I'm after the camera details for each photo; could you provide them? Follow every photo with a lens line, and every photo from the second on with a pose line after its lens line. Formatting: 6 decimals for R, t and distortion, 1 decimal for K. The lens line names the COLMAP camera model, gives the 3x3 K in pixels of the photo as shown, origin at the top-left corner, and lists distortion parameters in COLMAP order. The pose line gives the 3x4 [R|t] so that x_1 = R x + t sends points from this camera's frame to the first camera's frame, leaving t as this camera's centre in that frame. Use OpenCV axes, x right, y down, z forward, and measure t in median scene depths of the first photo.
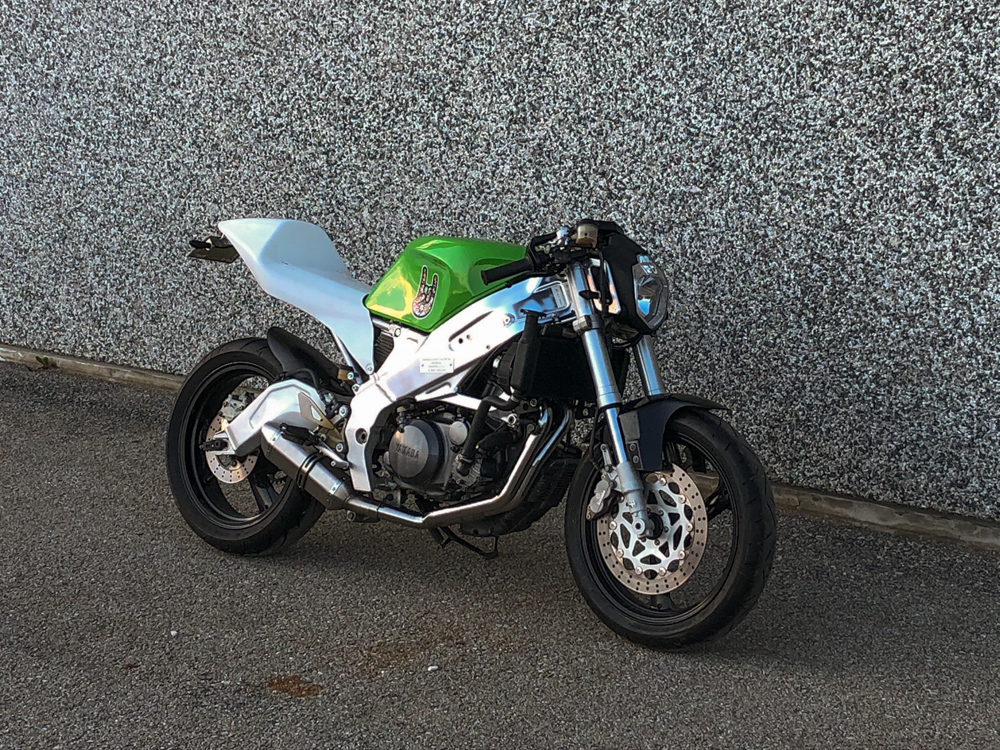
lens RADIAL K [[2144.7, 0, 500.0], [0, 2144.7, 375.0], [0, 0, 1]] dist [0.246356, -0.980835]
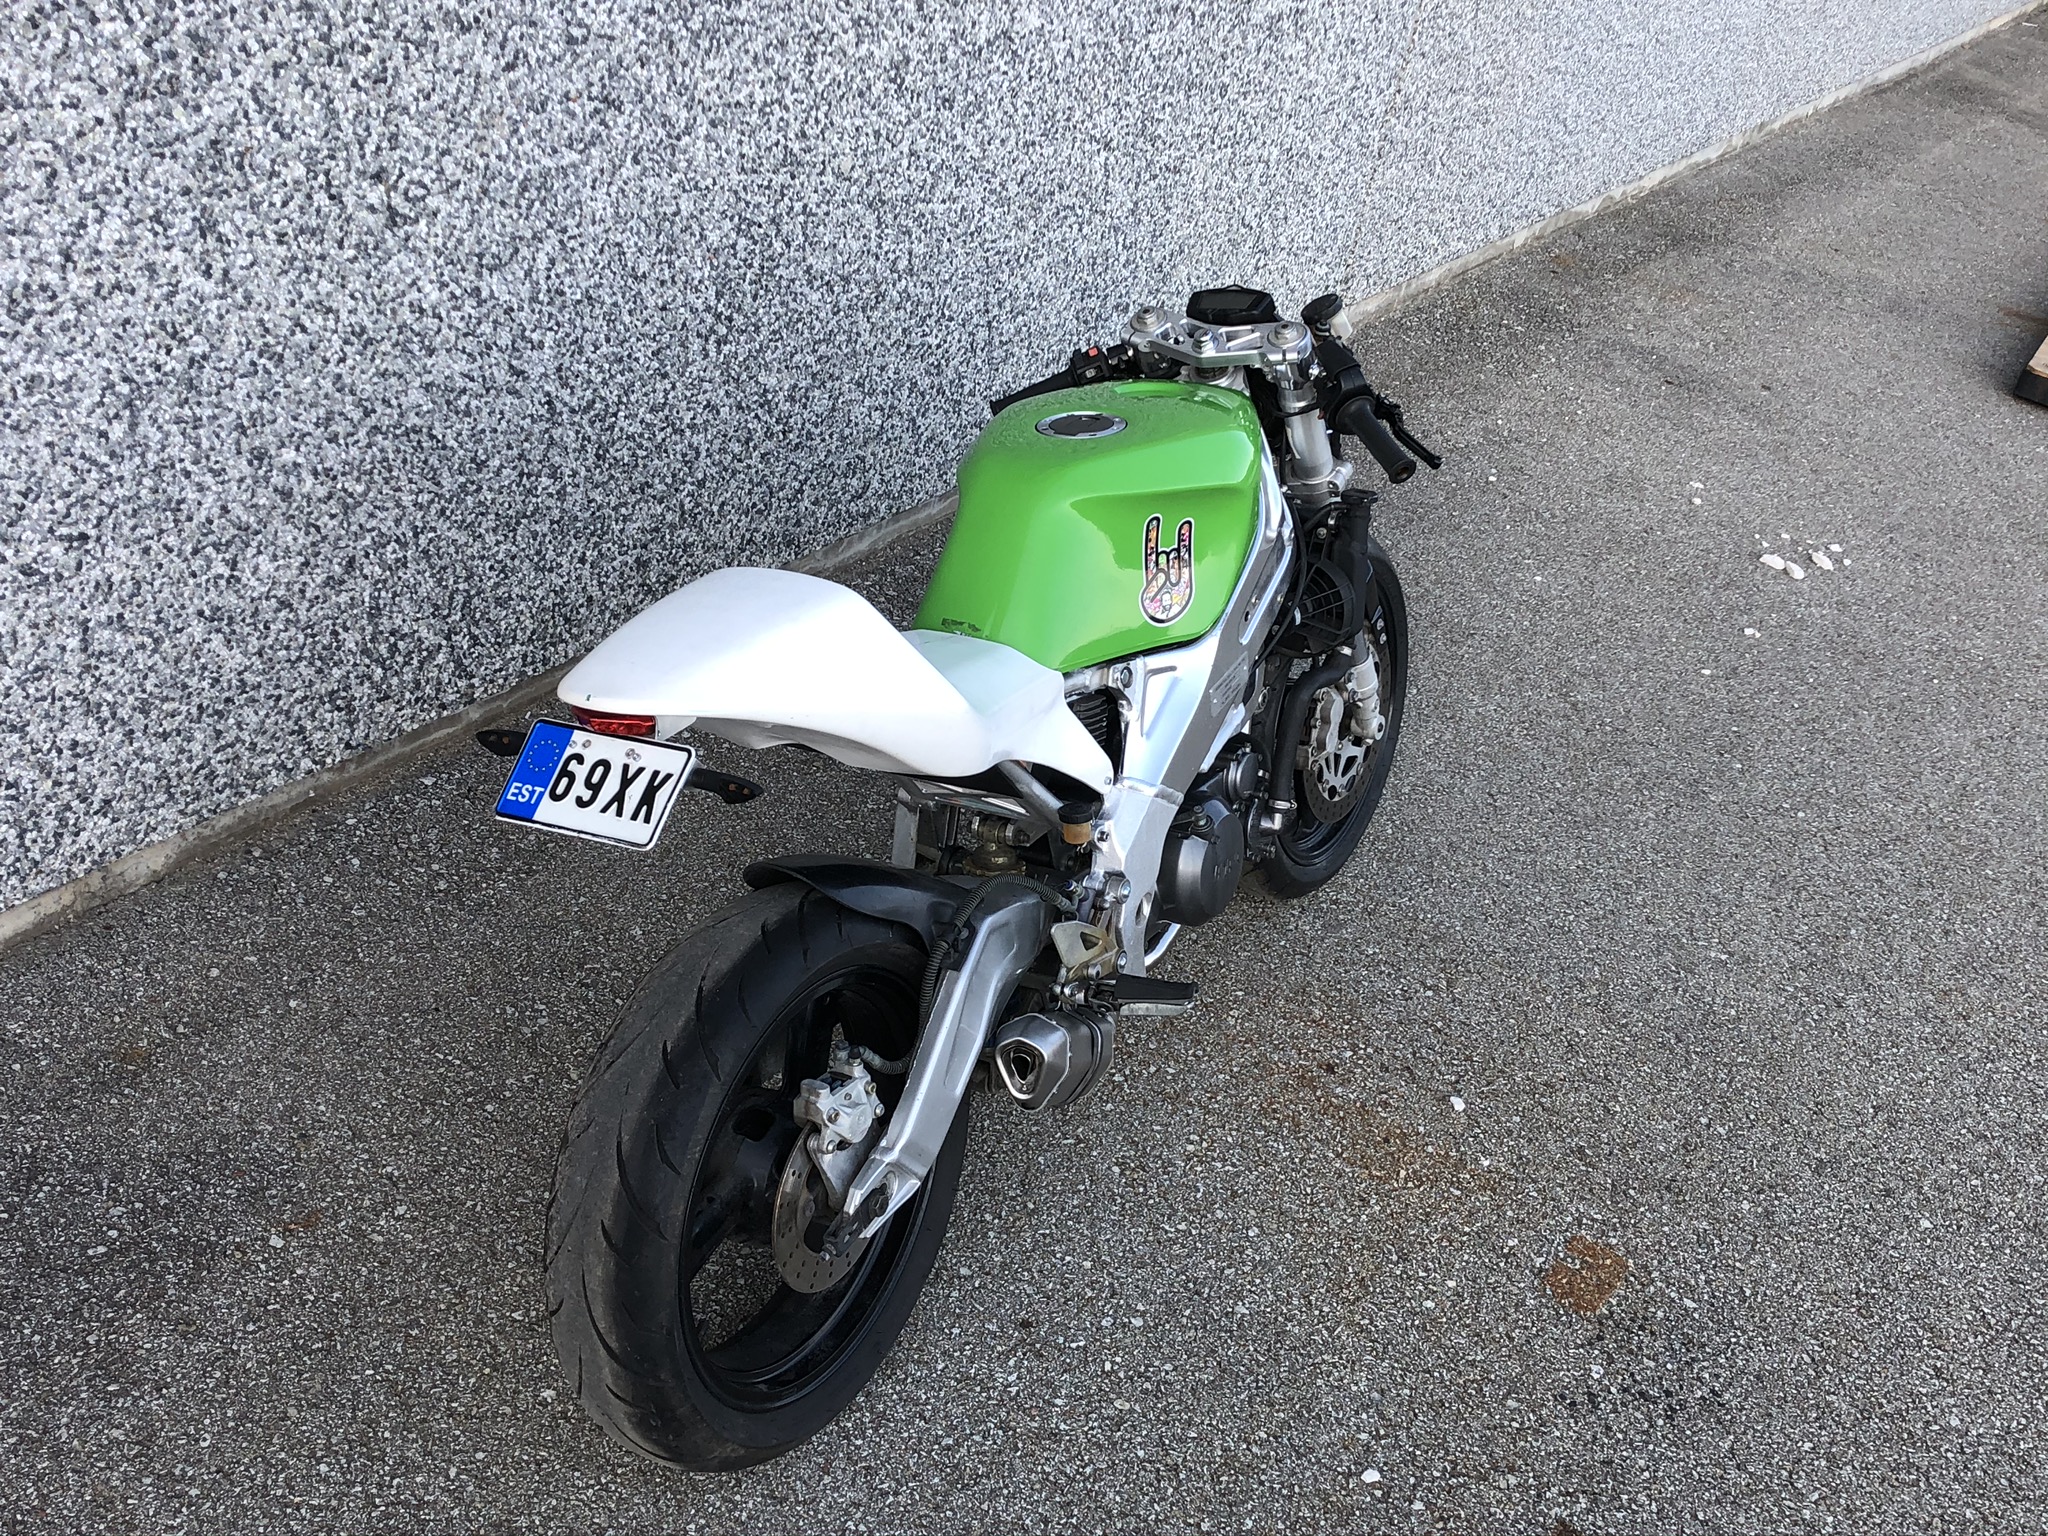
lens RADIAL K [[2255.3, 0, 1024.0], [0, 2255.3, 768.0], [0, 0, 1]] dist [0.060071, -0.144446]
pose [[-0.151220, -0.506718, 0.848745, -0.428530], [0.030831, 0.855784, 0.516414, -0.233633], [-0.988019, 0.104260, -0.113789, 1.009791]]
